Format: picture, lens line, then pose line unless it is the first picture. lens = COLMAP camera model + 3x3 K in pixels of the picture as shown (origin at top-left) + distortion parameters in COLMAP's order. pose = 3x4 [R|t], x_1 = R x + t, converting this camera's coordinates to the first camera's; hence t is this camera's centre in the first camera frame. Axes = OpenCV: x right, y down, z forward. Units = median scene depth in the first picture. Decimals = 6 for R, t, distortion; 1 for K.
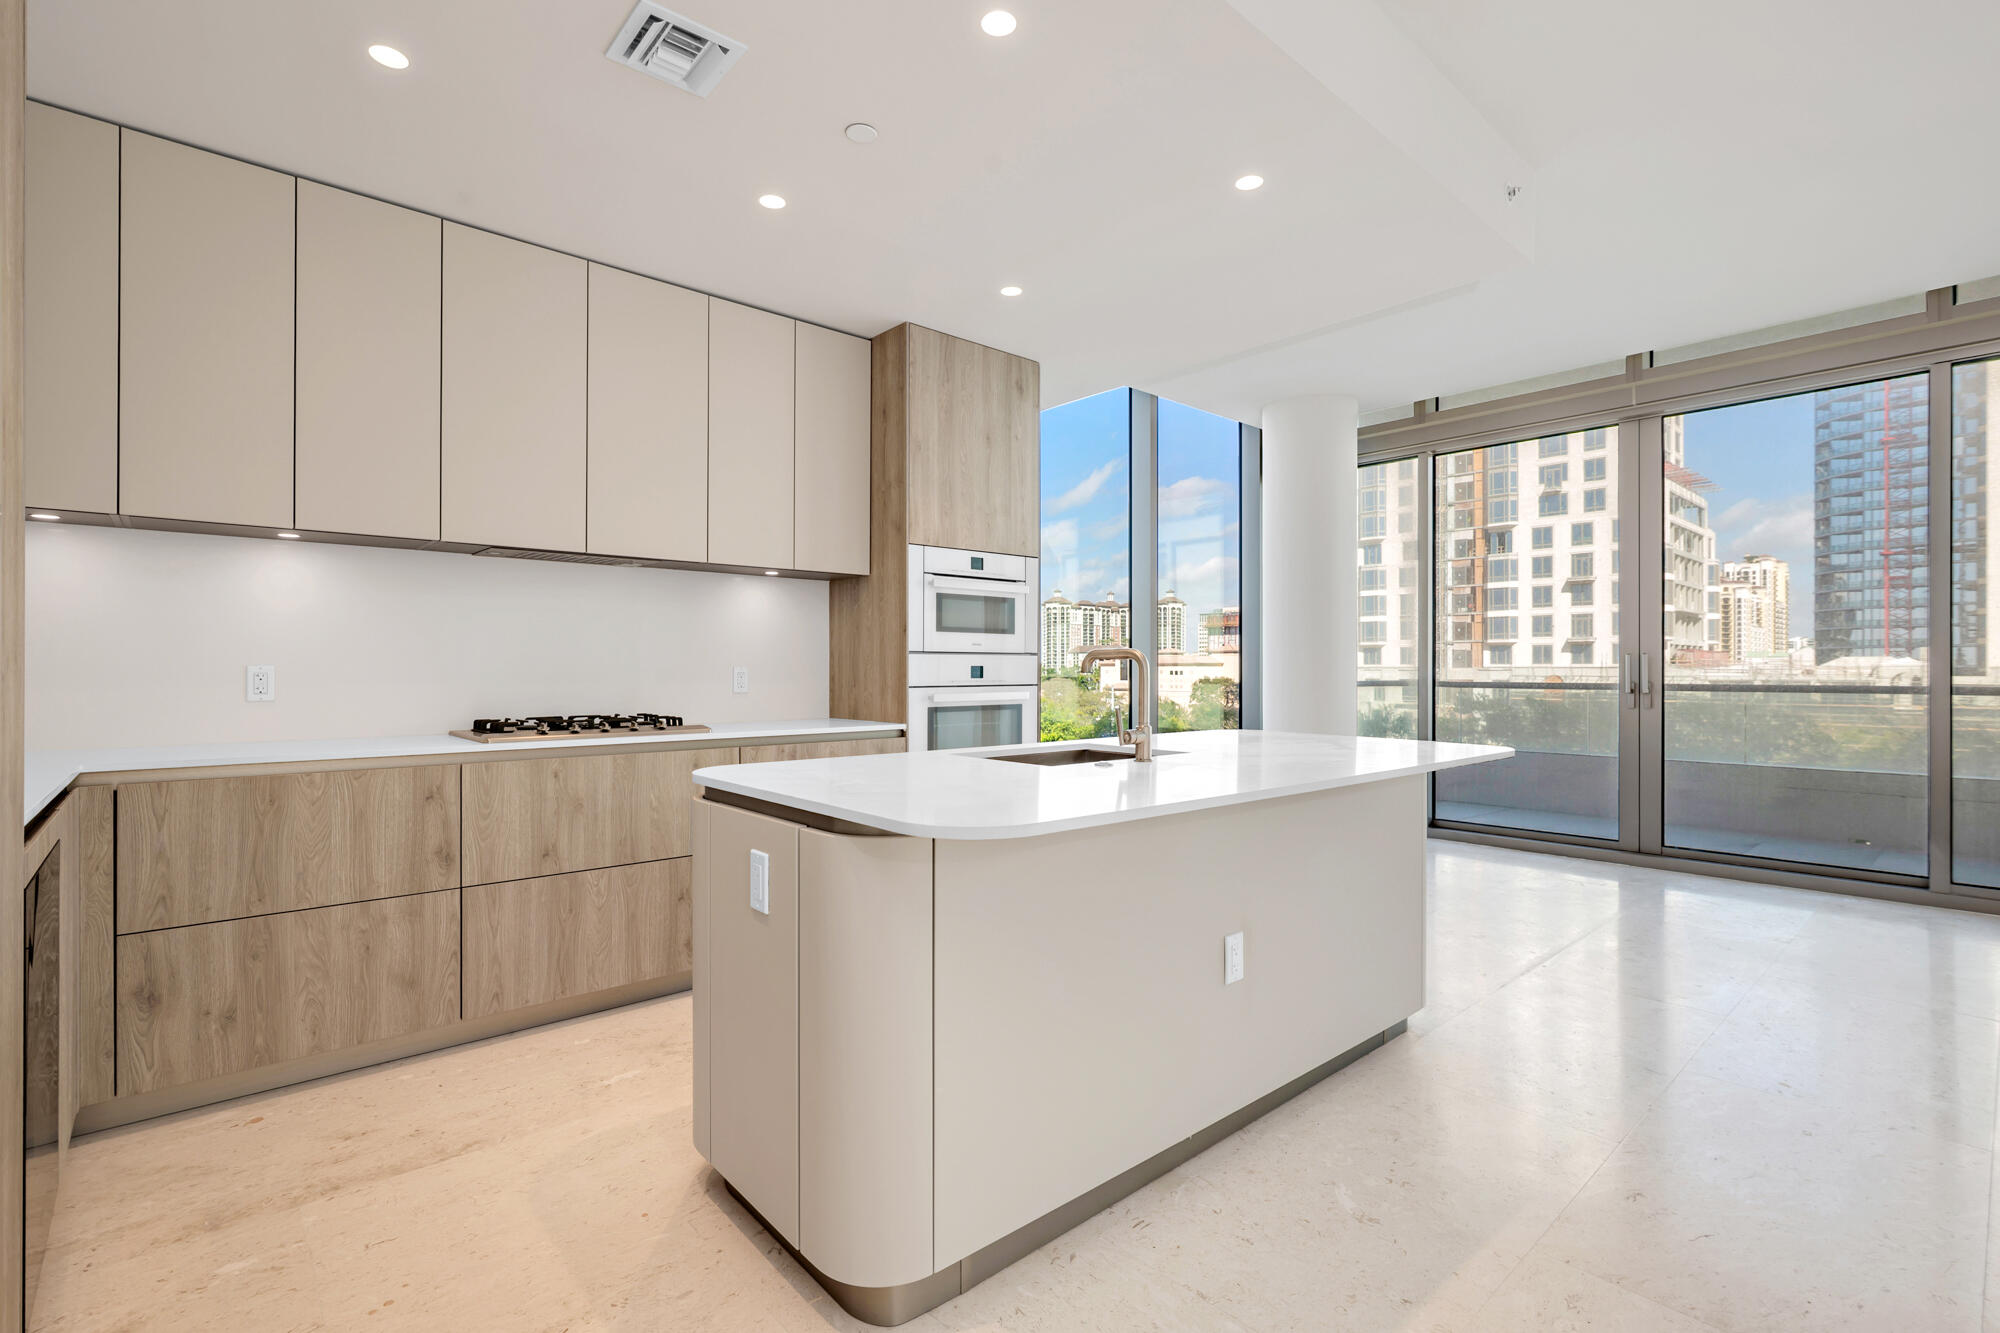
lens RADIAL K [[920.1, 0, 1009.6], [0, 920.1, 666.0], [0, 0, 1]] dist [0.004569, -0.004675]
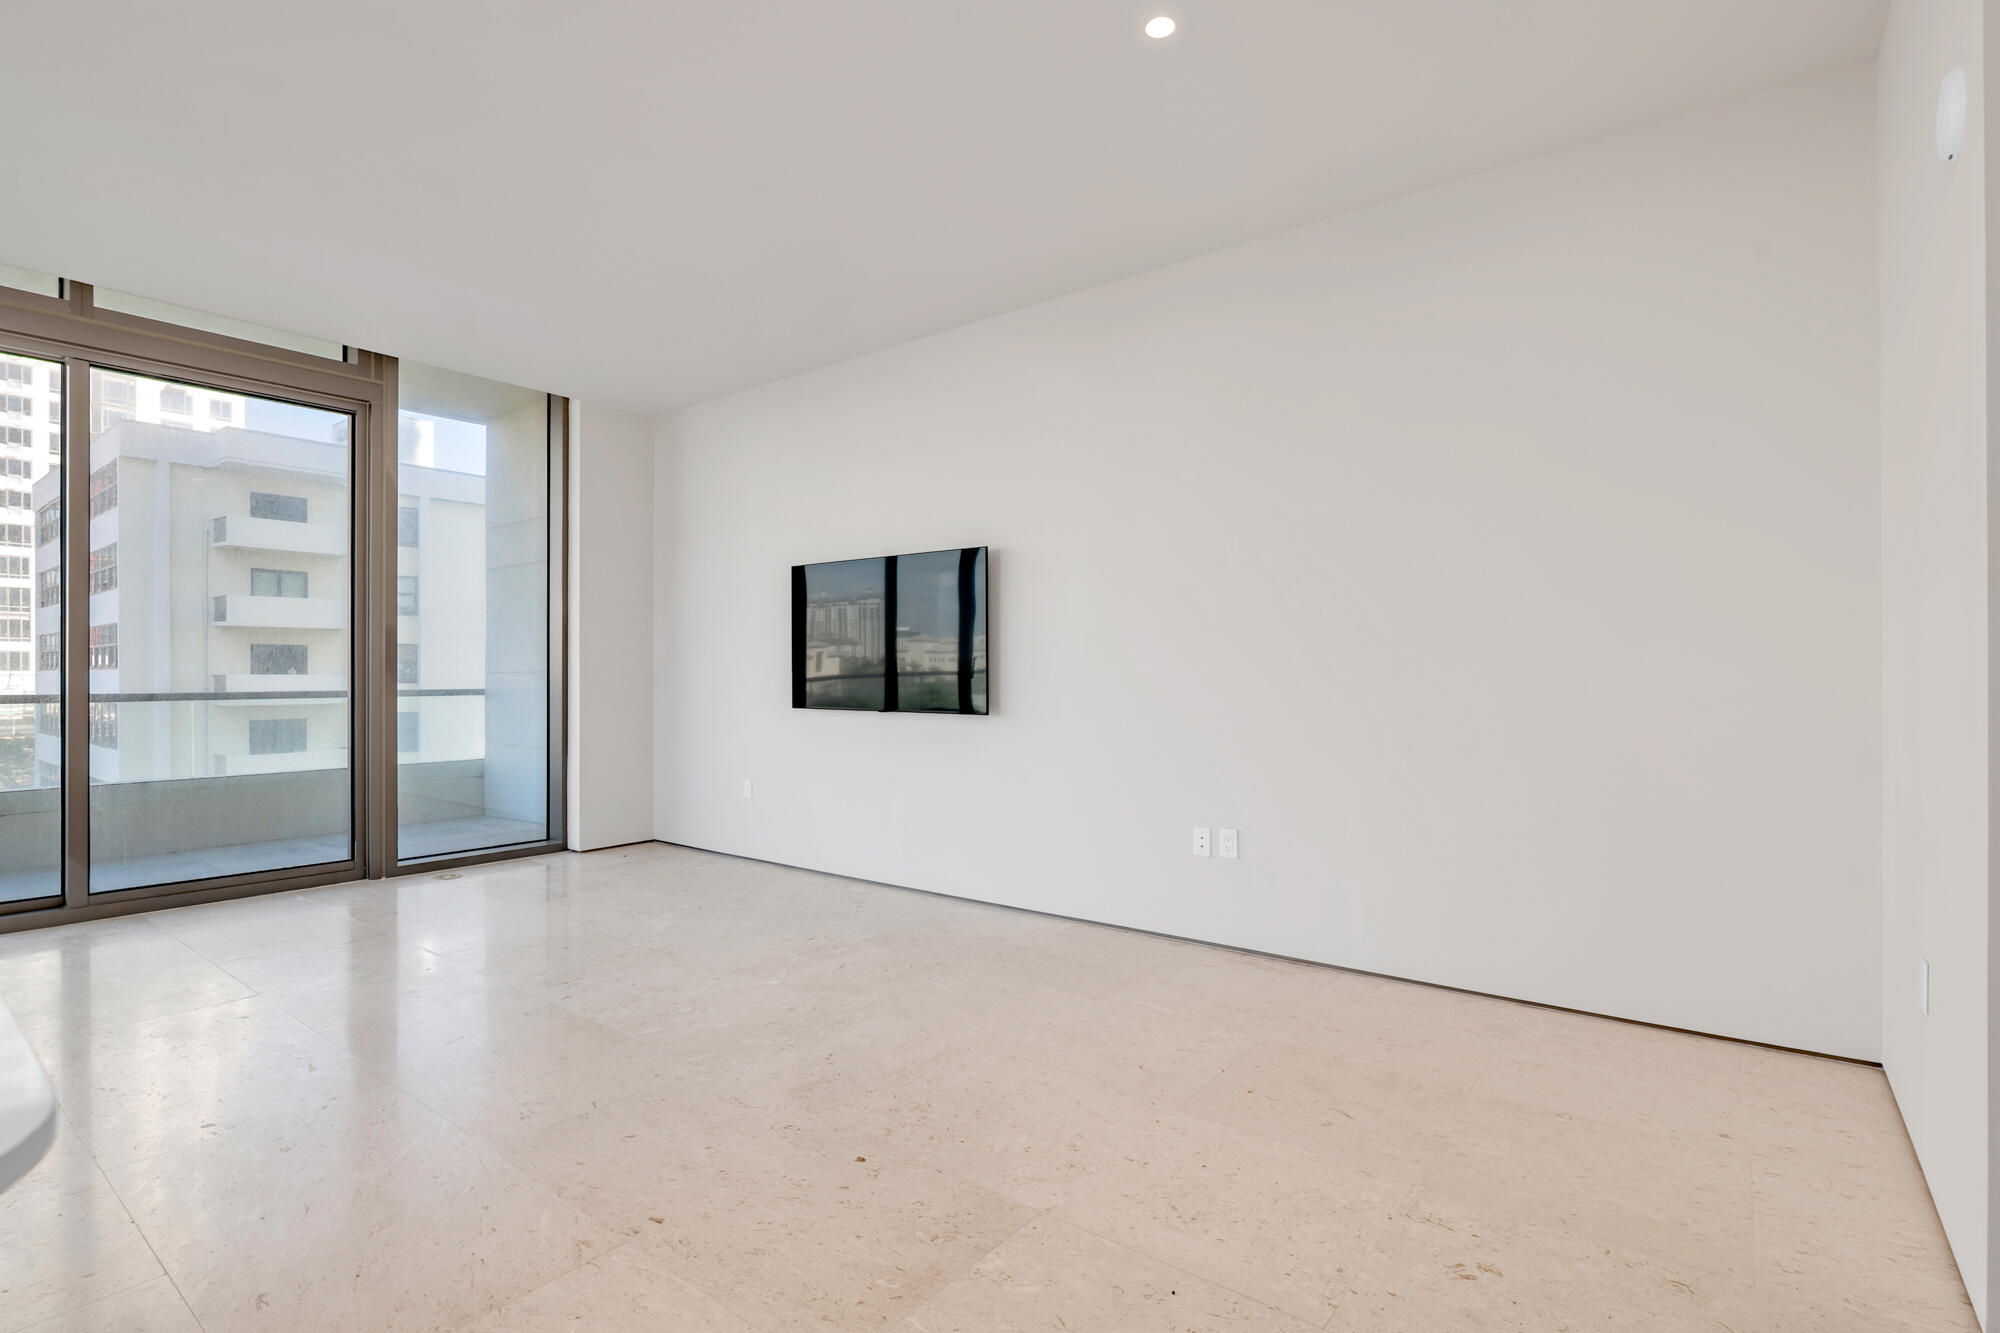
lens RADIAL K [[948.0, 0, 993.7], [0, 948.0, 688.3], [0, 0, 1]] dist [-0.013143, 0.002015]
pose [[-0.174845, -0.012720, 0.984514, -0.139444], [-0.001156, 0.999919, 0.012714, 0.001495], [-0.984595, 0.001085, -0.174846, 0.237415]]
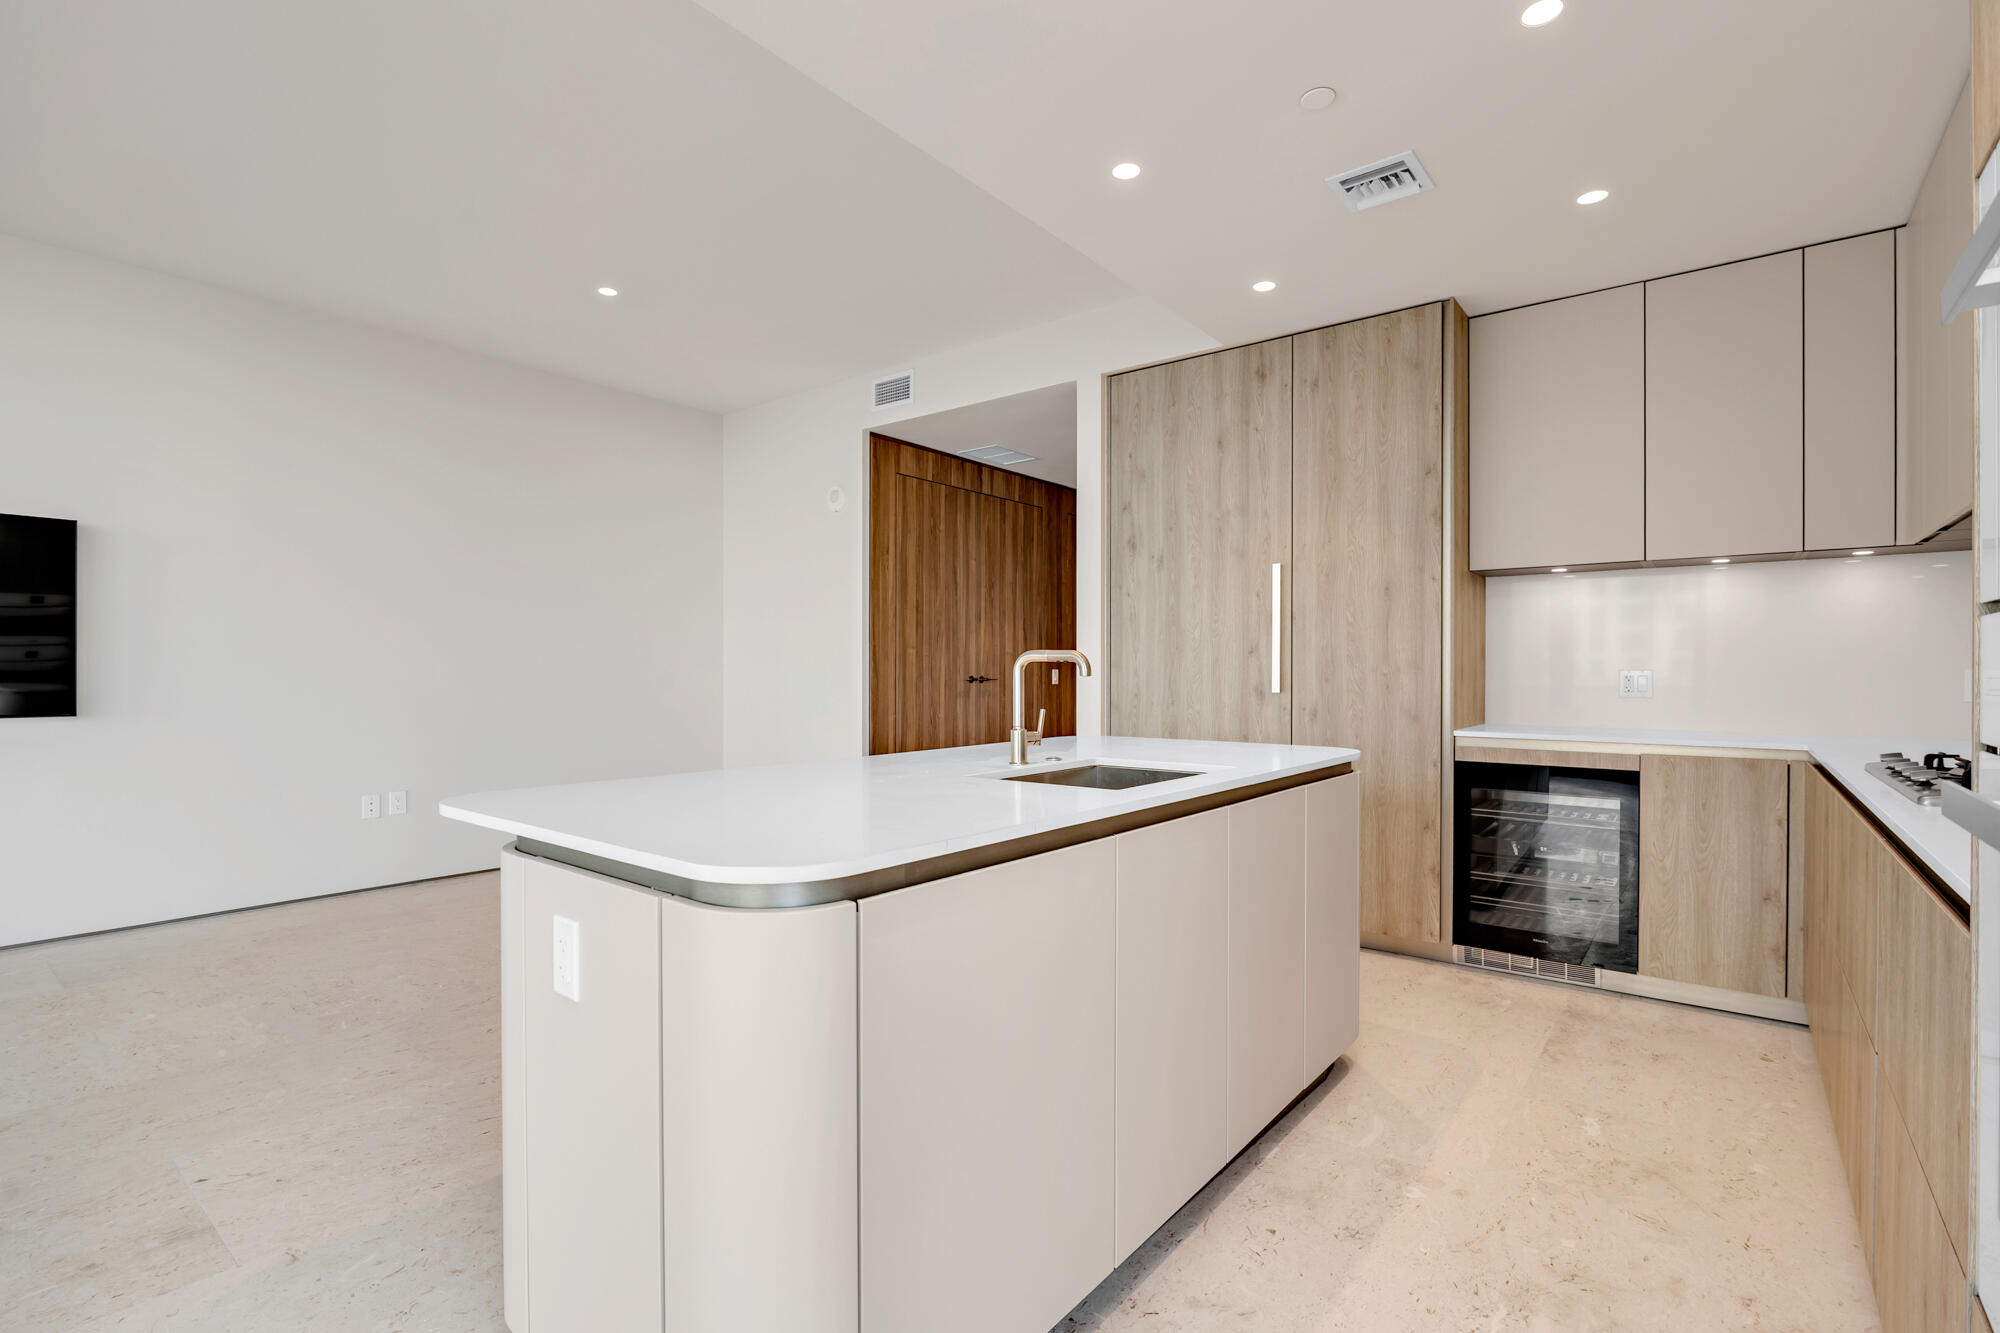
lens RADIAL K [[920.1, 0, 998.6], [0, 920.1, 668.2], [0, 0, 1]] dist [0.004569, -0.004675]
pose [[-0.987663, -0.001289, -0.156590, 0.181666], [-0.000501, 0.999987, -0.005073, 0.002686], [0.156595, -0.004932, -0.987651, 1.123078]]
